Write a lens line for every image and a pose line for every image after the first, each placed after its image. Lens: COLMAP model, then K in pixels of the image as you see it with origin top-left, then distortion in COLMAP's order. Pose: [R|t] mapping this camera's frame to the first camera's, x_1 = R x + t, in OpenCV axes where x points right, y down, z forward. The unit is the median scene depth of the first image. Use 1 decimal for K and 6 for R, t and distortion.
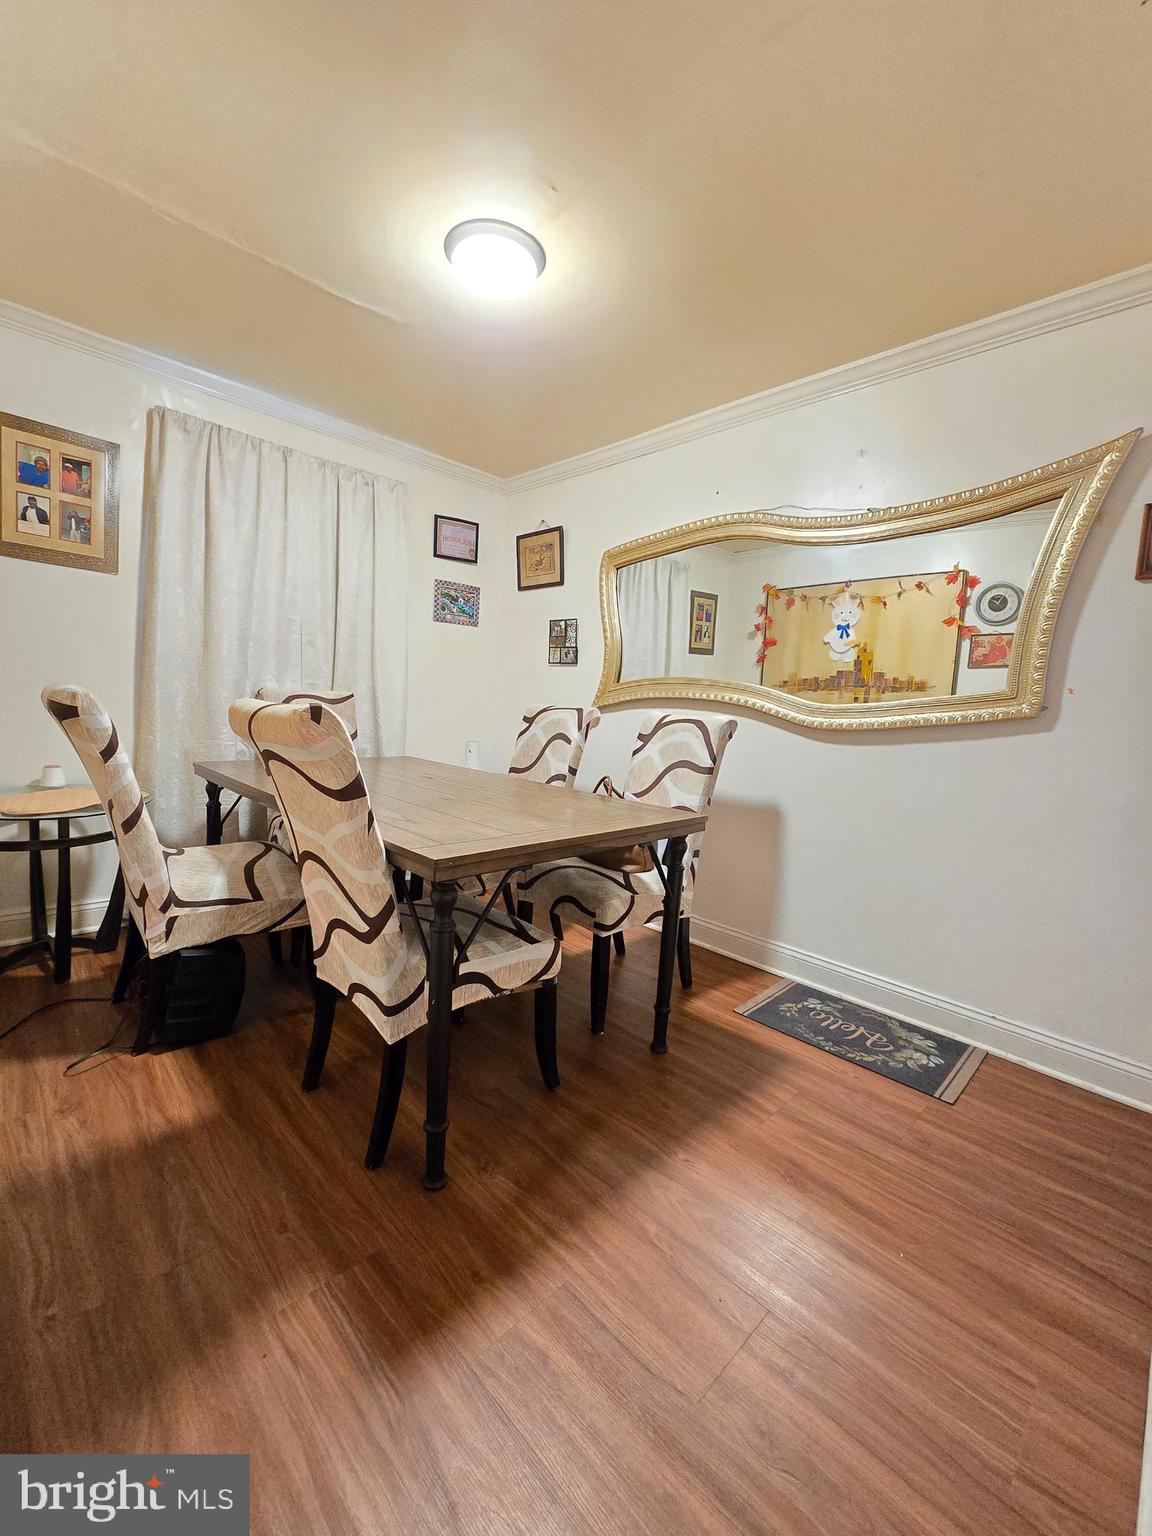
lens RADIAL K [[629.6, 0, 579.1], [0, 629.6, 763.2], [0, 0, 1]] dist [-0.009260, -0.000926]
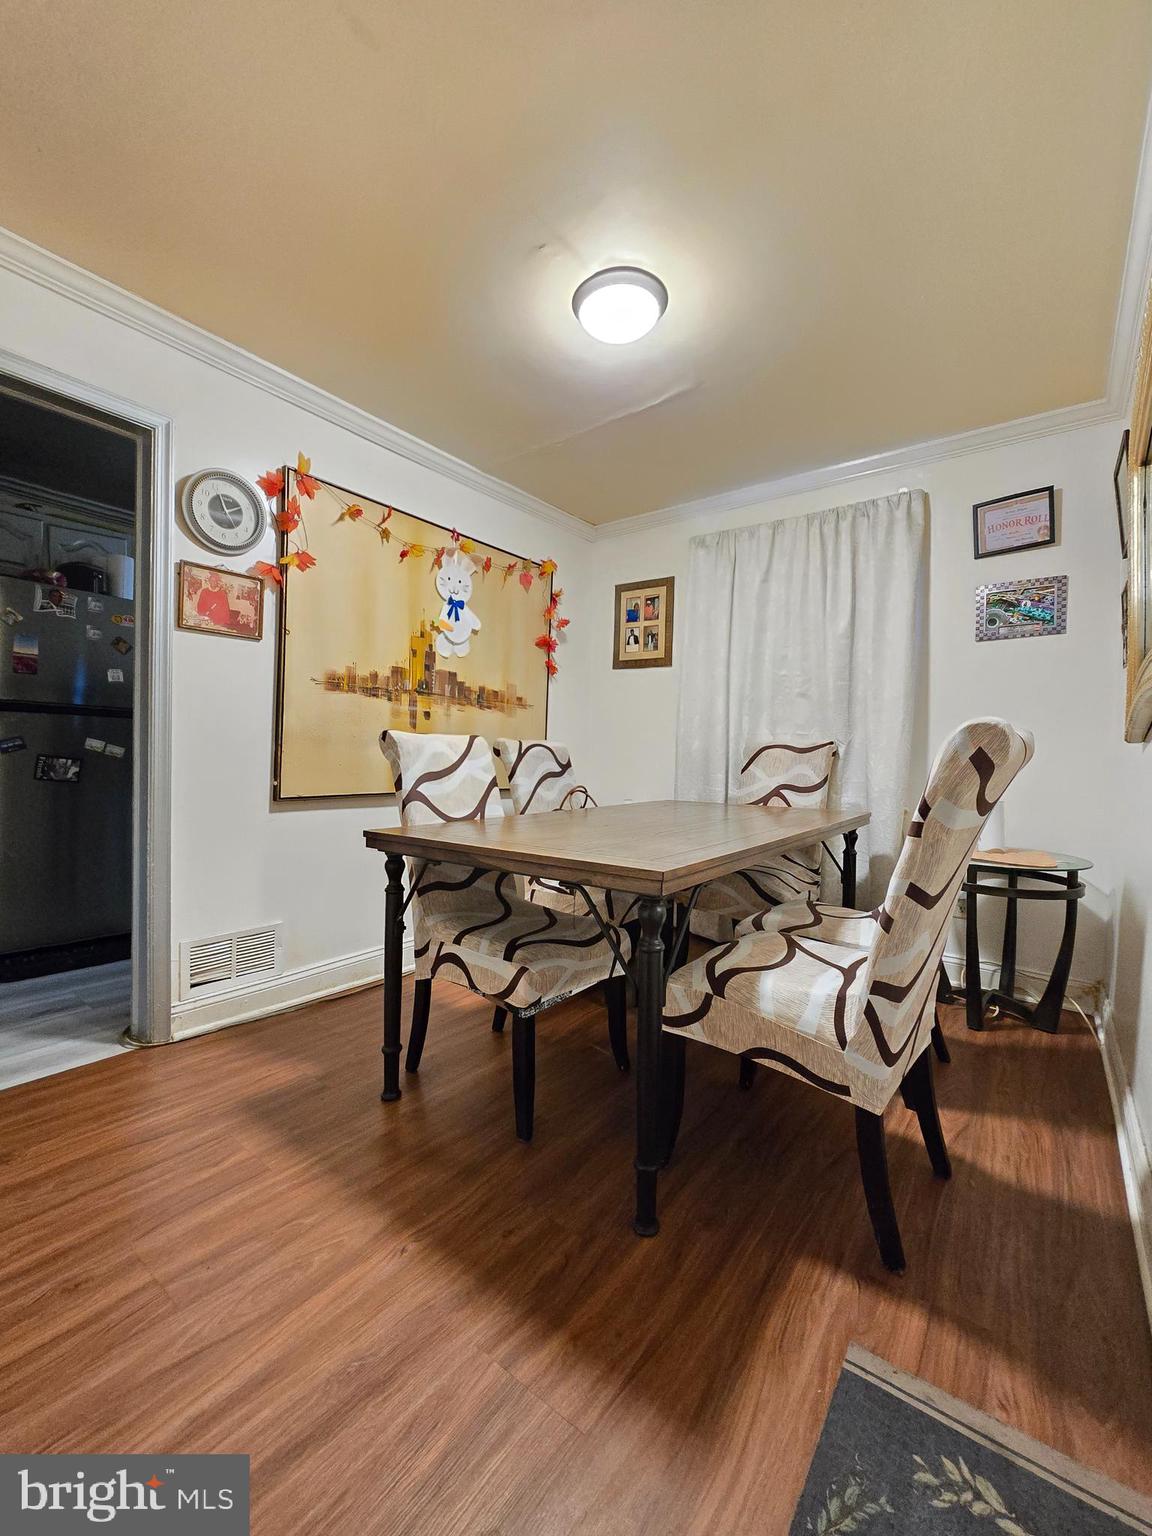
lens RADIAL K [[629.6, 0, 579.1], [0, 629.6, 773.4], [0, 0, 1]] dist [-0.009260, -0.000926]
pose [[0.151140, -0.015069, -0.988398, 0.669859], [-0.092257, 0.995305, -0.029282, -0.000558], [0.984198, 0.095612, 0.149040, 0.645146]]
